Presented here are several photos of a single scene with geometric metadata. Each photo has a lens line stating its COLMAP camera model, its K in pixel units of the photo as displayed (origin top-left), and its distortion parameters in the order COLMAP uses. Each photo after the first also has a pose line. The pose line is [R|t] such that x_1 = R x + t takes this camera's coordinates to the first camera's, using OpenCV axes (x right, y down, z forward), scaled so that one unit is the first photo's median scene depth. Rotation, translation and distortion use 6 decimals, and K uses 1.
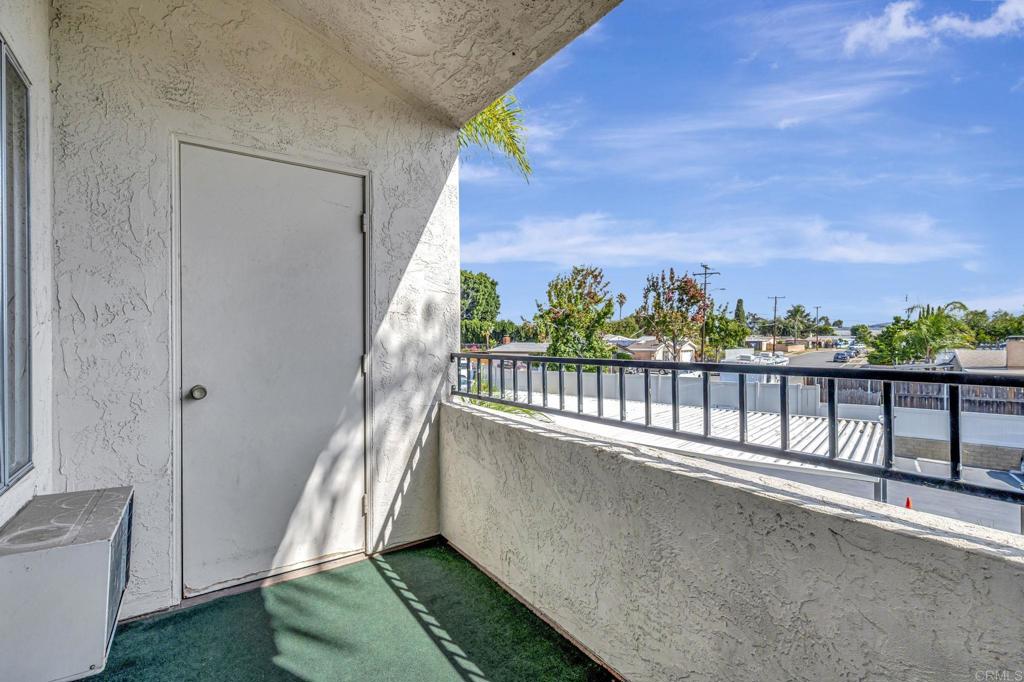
lens RADIAL K [[481.6, 0, 508.0], [0, 481.6, 339.6], [0, 0, 1]] dist [-0.002542, -0.000486]
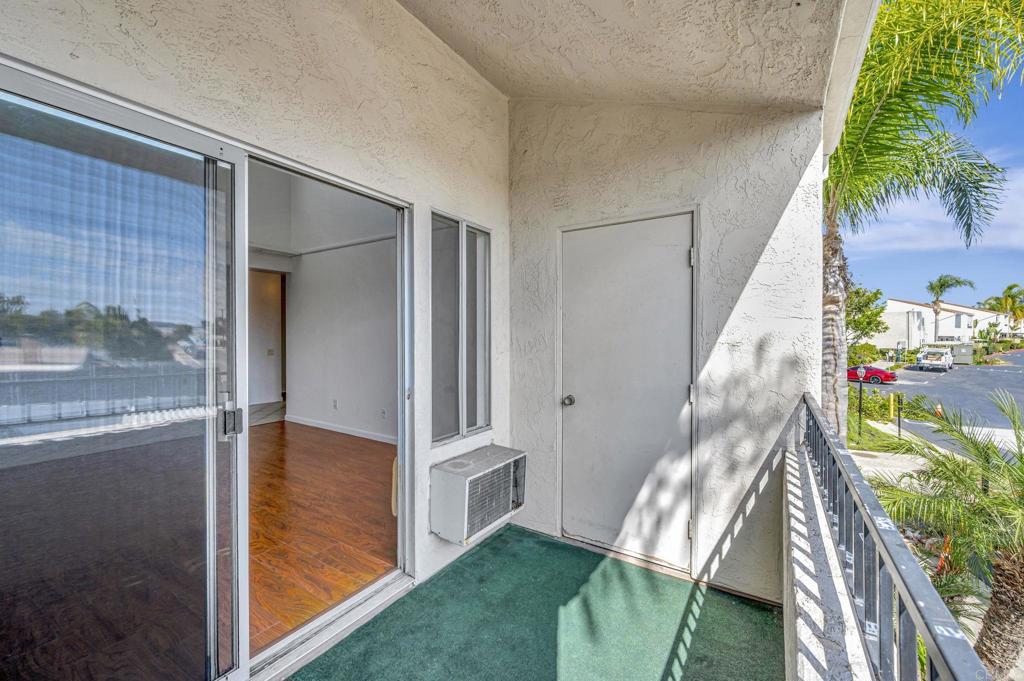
lens RADIAL K [[408.7, 0, 494.3], [0, 408.7, 339.7], [0, 0, 1]] dist [0.000730, 0.000301]
pose [[0.355910, 0.011384, -0.934451, 0.397416], [0.001660, 0.999917, 0.012814, -0.082876], [0.934519, -0.006112, 0.355862, 0.313198]]
